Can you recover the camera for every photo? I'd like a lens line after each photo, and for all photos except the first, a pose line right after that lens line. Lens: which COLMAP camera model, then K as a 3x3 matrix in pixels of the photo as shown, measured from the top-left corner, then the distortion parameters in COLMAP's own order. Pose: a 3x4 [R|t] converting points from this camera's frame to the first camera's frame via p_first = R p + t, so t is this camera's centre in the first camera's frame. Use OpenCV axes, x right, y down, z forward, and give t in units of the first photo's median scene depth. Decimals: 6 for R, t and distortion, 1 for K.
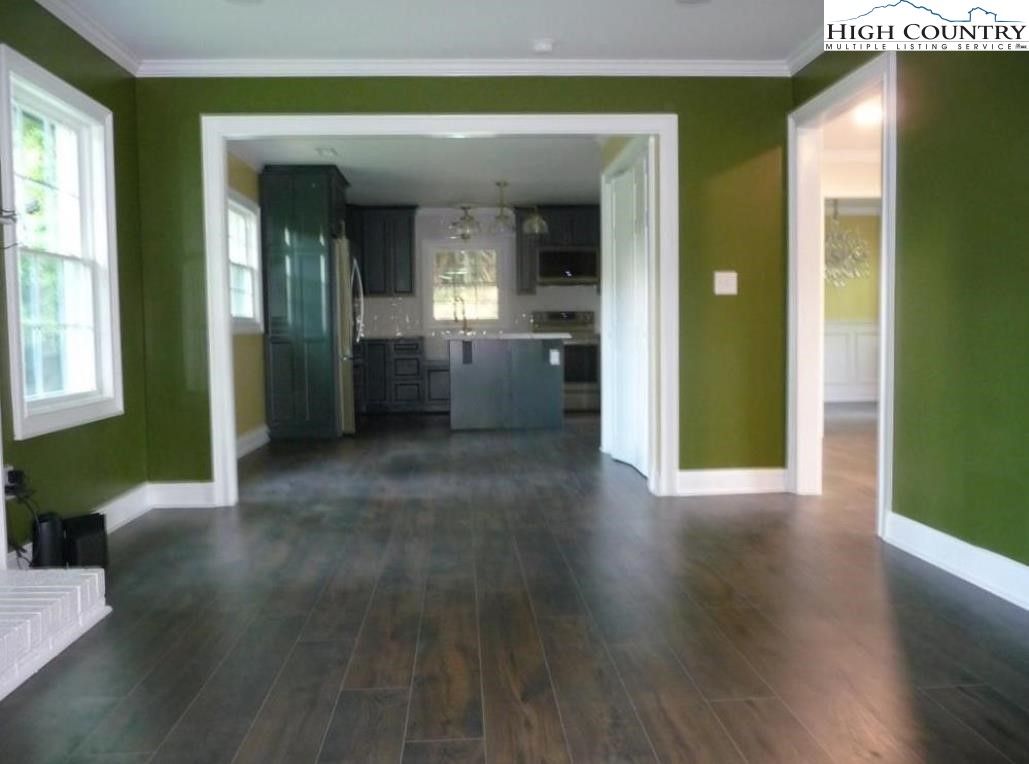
lens RADIAL K [[868.7, 0, 516.1], [0, 868.7, 380.2], [0, 0, 1]] dist [0.001644, -0.009477]
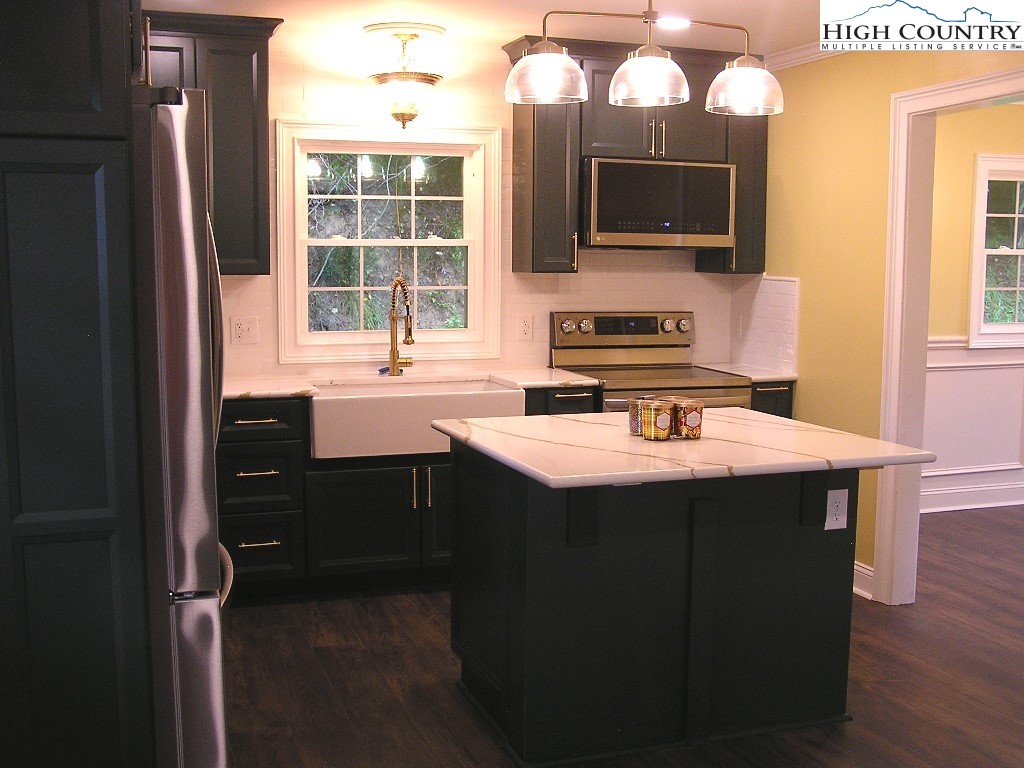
lens RADIAL K [[1161.8, 0, 512.2], [0, 1161.8, 388.4], [0, 0, 1]] dist [-0.110755, 0.000000]
pose [[0.962407, -0.013471, 0.271276, -0.202797], [-0.001003, 0.998586, 0.053148, -0.102569], [-0.271608, -0.051422, 0.961033, 0.699823]]
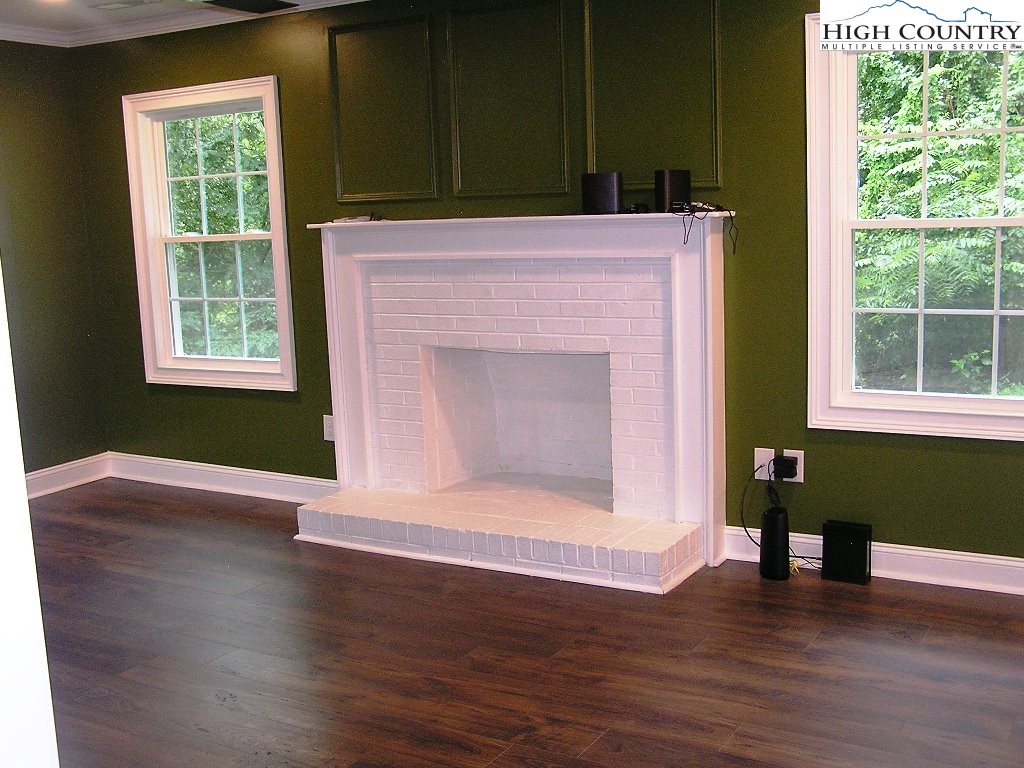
lens RADIAL K [[1161.8, 0, 508.2], [0, 1161.8, 388.9], [0, 0, 1]] dist [-0.110755, 0.000000]
pose [[-0.564845, 0.163896, -0.808758, 0.291330], [-0.002852, 0.979684, 0.200526, -0.102982], [0.825192, 0.115573, -0.552902, 0.636725]]
